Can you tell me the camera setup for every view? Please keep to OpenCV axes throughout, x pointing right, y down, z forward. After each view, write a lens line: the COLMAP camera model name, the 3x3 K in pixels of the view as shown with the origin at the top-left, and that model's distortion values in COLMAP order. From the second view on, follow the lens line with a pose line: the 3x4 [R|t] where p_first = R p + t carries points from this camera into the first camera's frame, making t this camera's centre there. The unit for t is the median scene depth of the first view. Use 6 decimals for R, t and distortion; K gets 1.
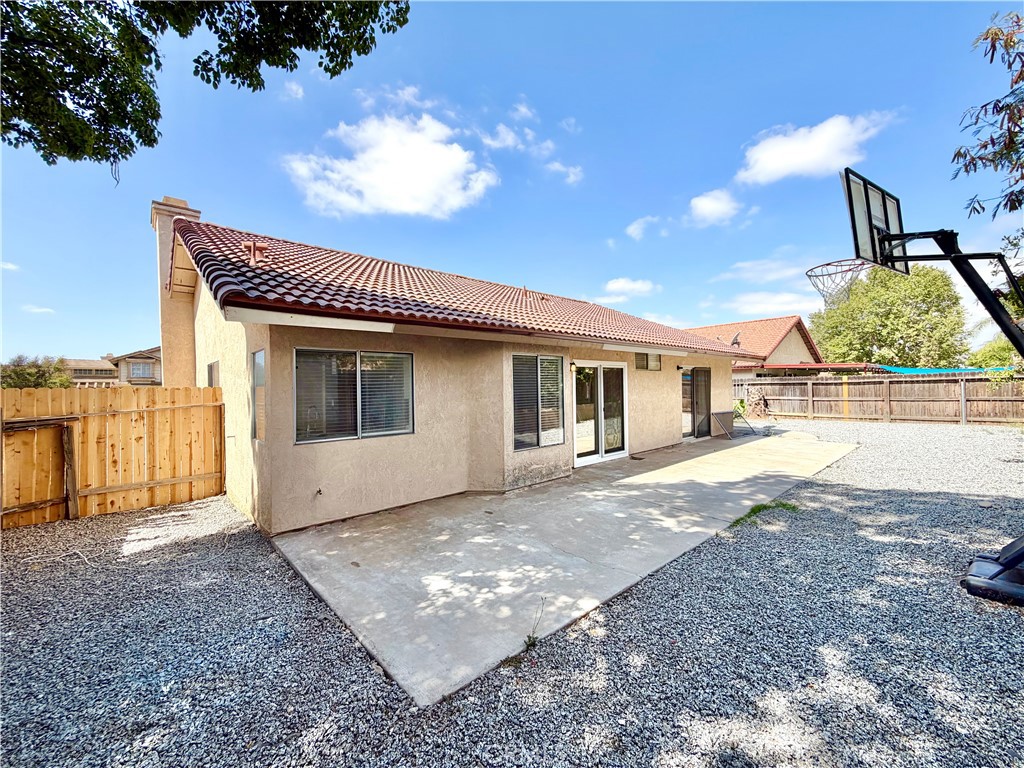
lens RADIAL K [[407.8, 0, 508.4], [0, 407.8, 382.6], [0, 0, 1]] dist [-0.000983, 0.000044]
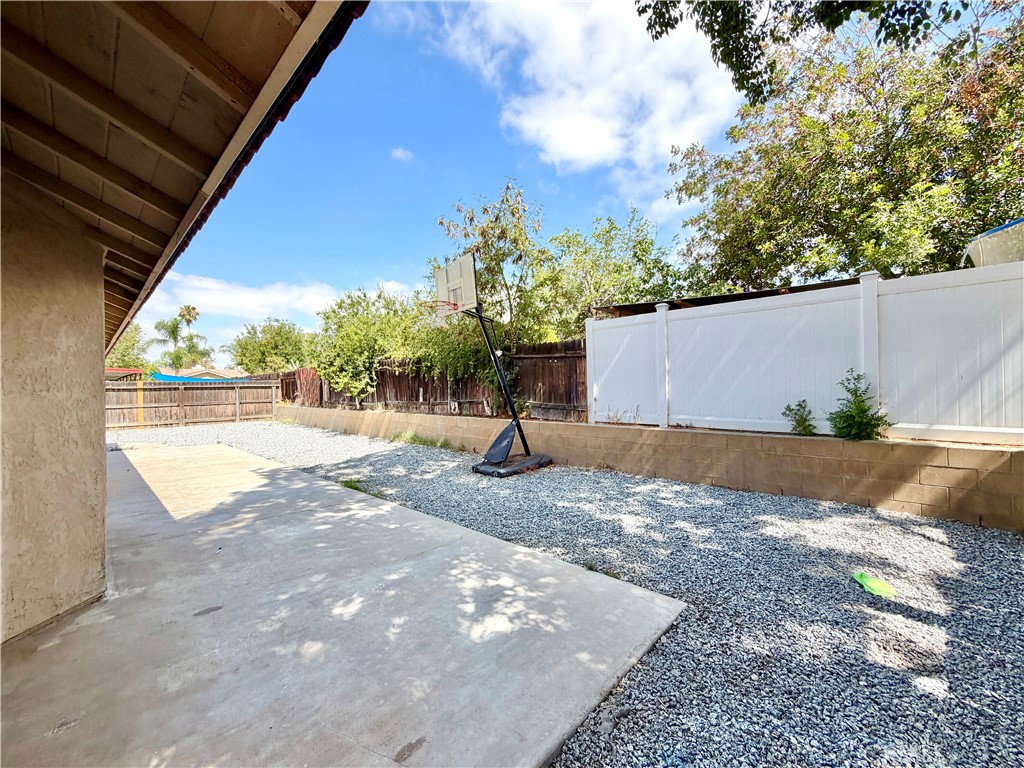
lens RADIAL K [[407.8, 0, 507.9], [0, 407.8, 385.9], [0, 0, 1]] dist [-0.000983, 0.000044]
pose [[-0.083720, 0.023072, 0.996222, -0.645511], [0.001229, 0.999734, -0.023050, 0.055115], [-0.996489, -0.000705, -0.083726, 0.731065]]
